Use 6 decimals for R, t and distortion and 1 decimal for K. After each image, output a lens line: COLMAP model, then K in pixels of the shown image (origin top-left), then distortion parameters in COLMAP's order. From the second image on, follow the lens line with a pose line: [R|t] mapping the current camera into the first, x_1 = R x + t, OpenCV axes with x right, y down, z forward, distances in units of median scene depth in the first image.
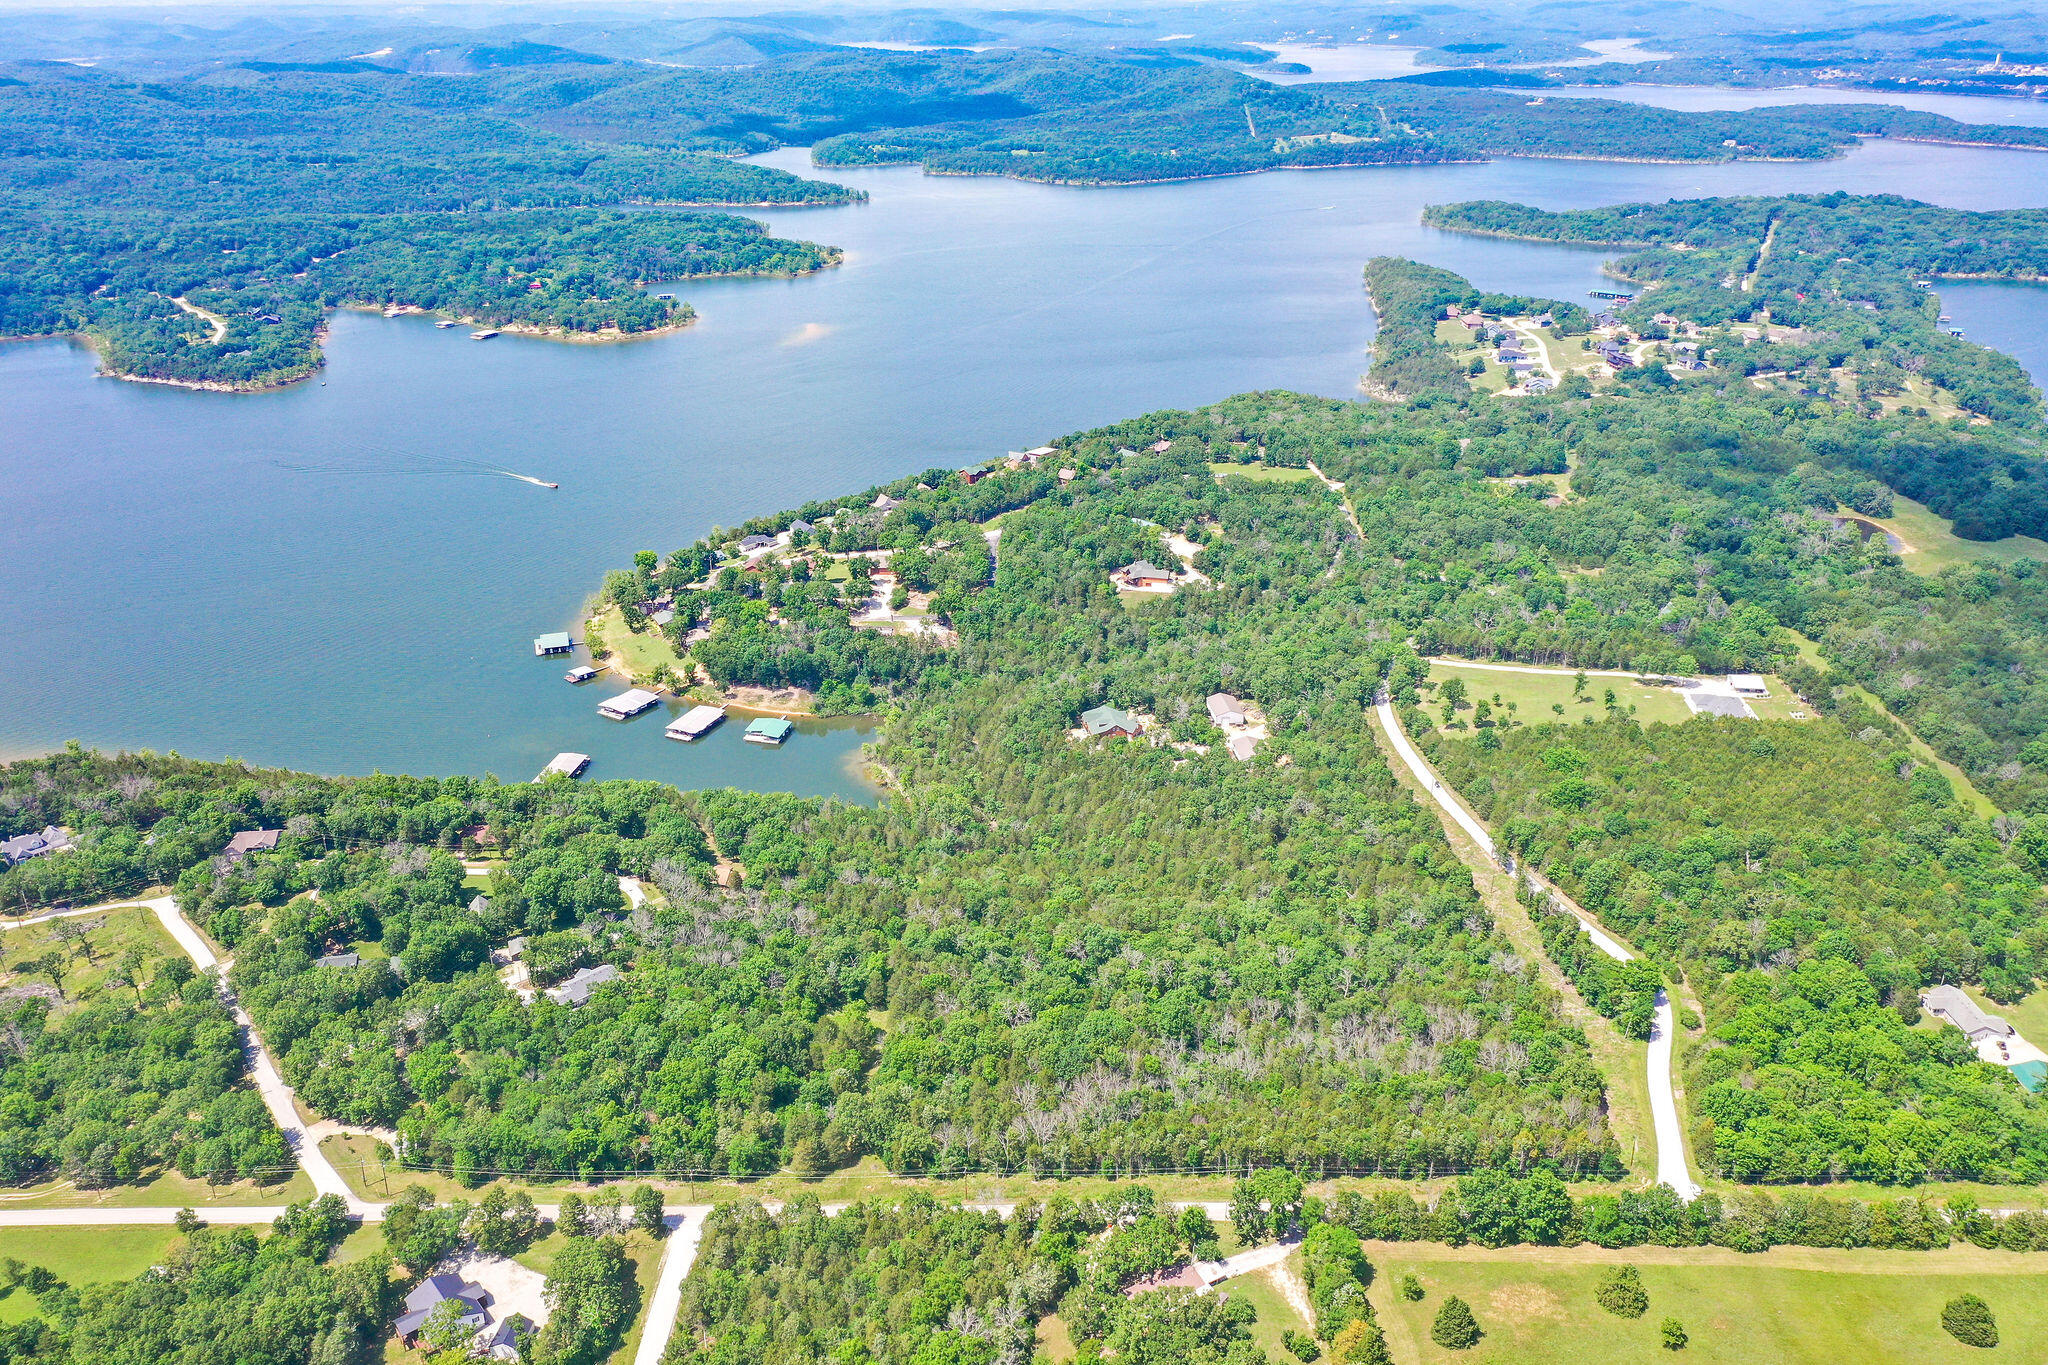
lens RADIAL K [[1598.7, 0, 1003.6], [0, 1598.7, 679.7], [0, 0, 1]] dist [-0.010244, -0.005848]
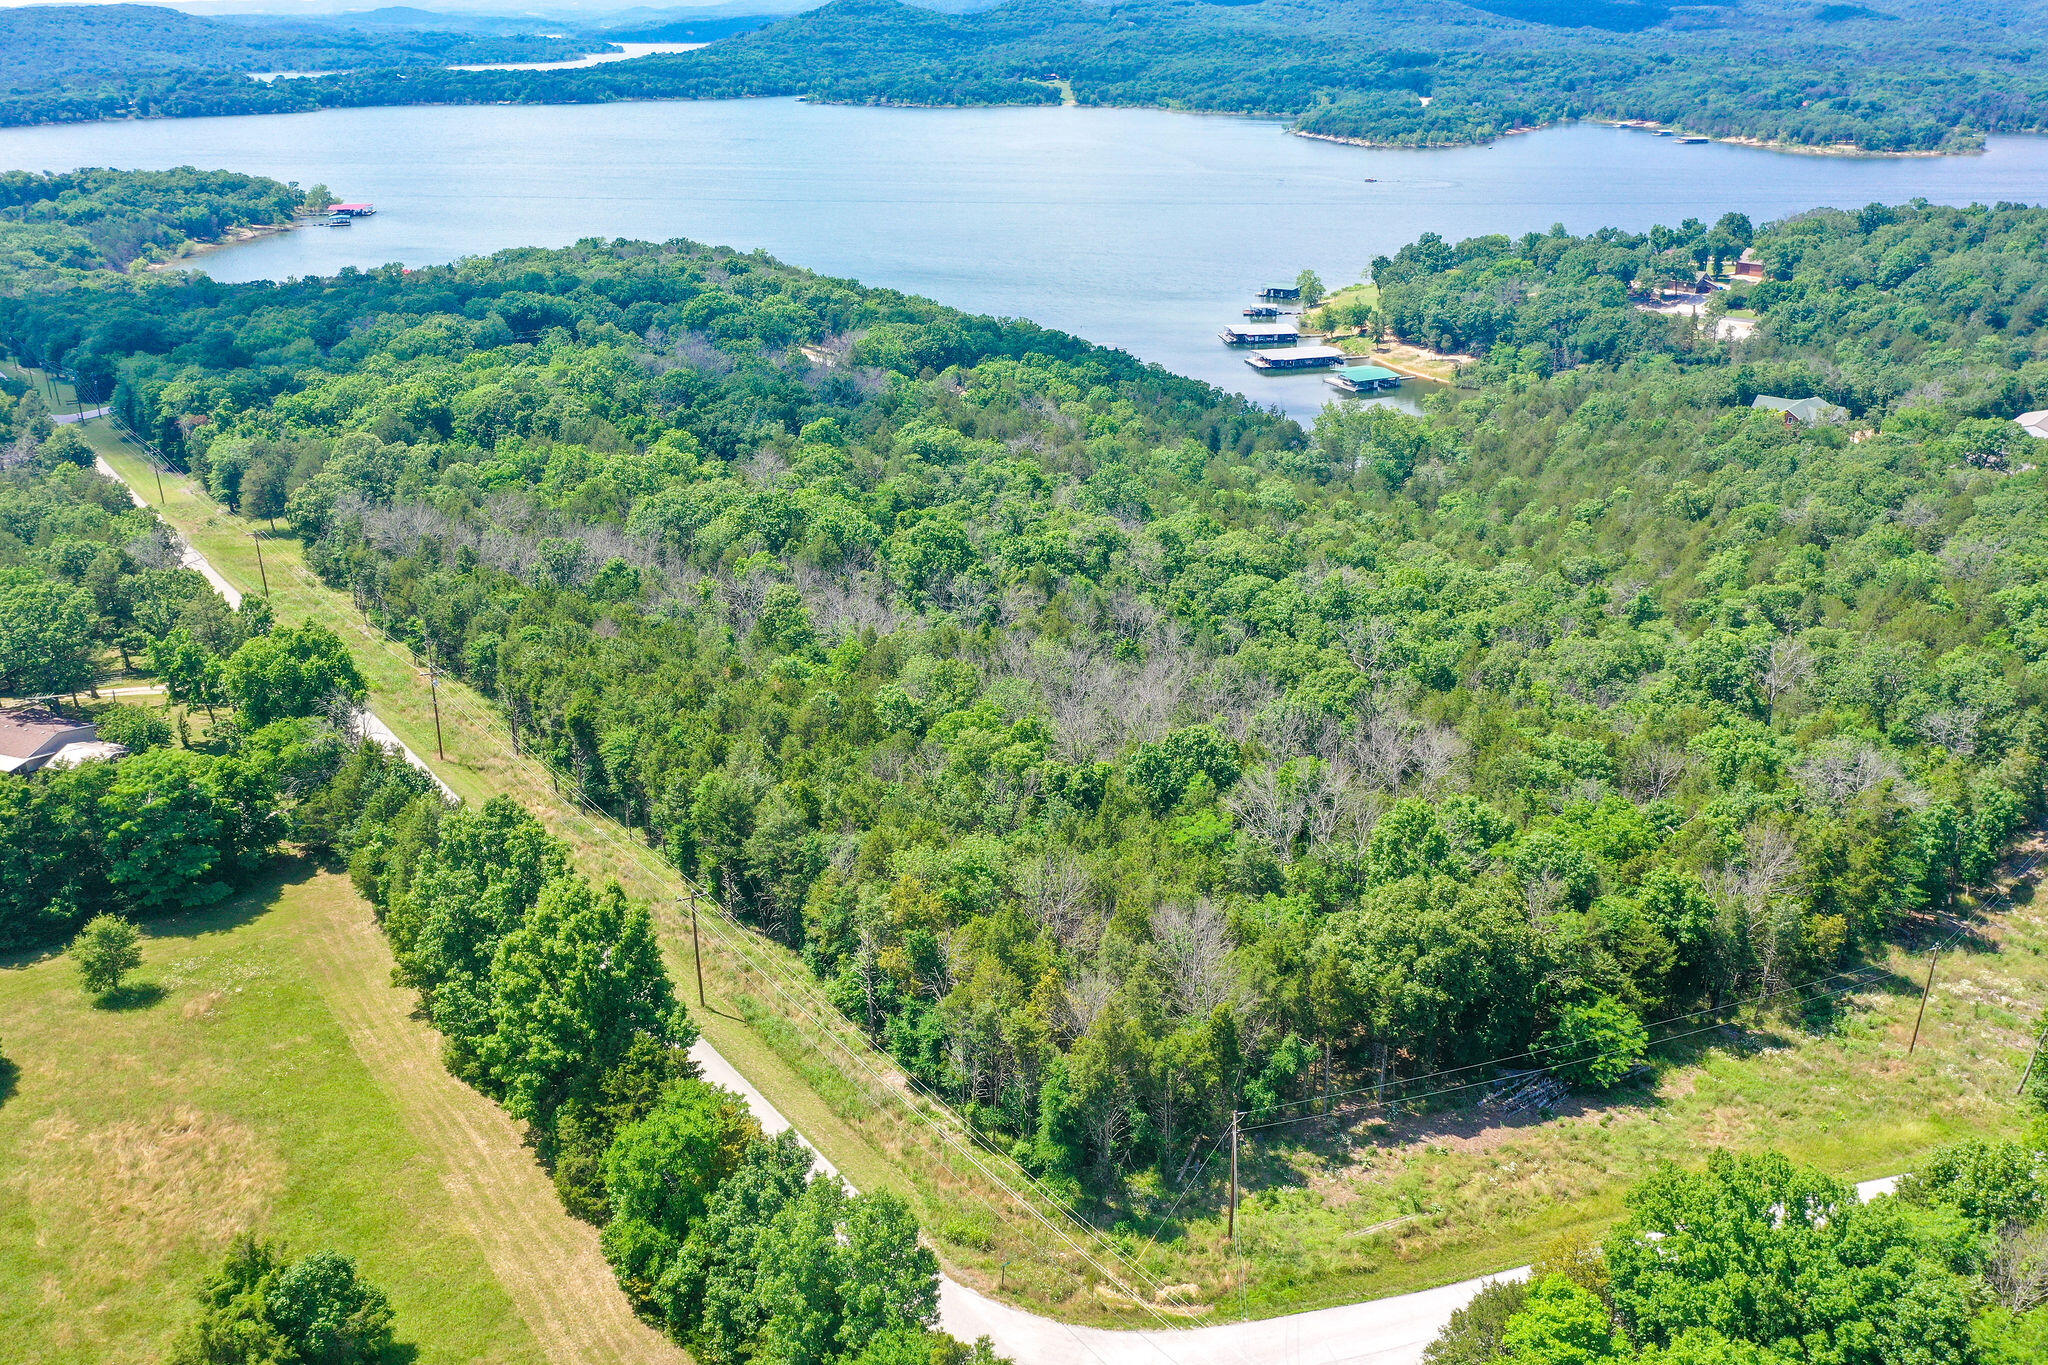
lens RADIAL K [[1622.1, 0, 1004.0], [0, 1622.1, 688.6], [0, 0, 1]] dist [-0.016186, -0.007407]
pose [[0.632095, 0.303015, -0.713188, 0.286576], [-0.305272, 0.943318, 0.130230, 0.113589], [0.712225, 0.135399, 0.688769, 0.439933]]
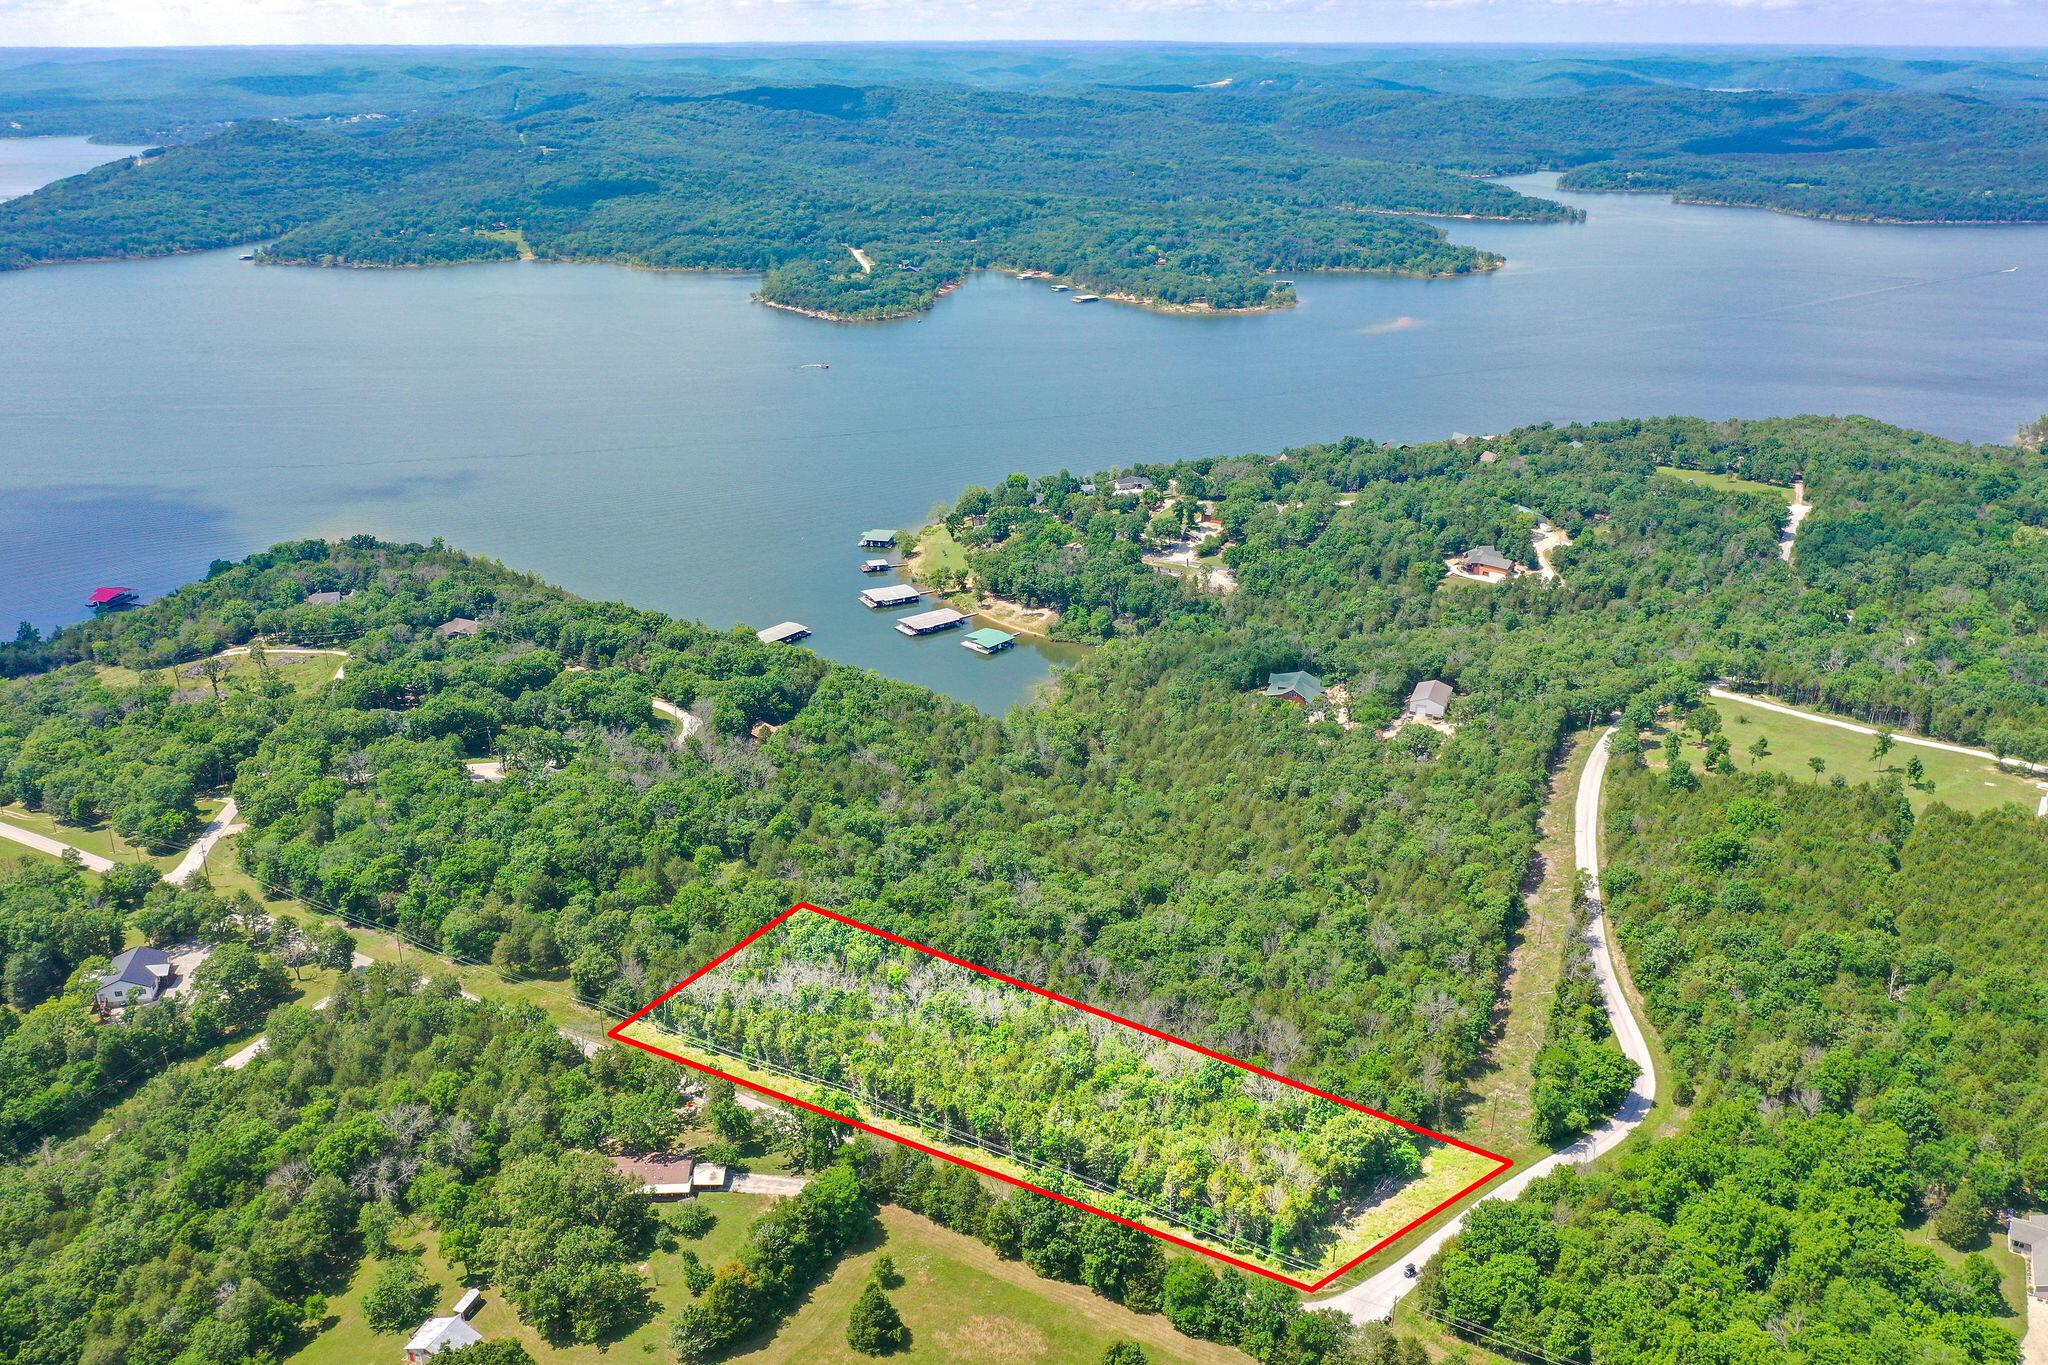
lens RADIAL K [[1602.3, 0, 1004.1], [0, 1602.3, 681.1], [0, 0, 1]] dist [-0.016324, -0.004663]
pose [[0.874232, 0.185287, -0.448762, 0.296617], [-0.197765, 0.980058, 0.019386, 0.035141], [0.443405, 0.071801, 0.893441, 0.150592]]
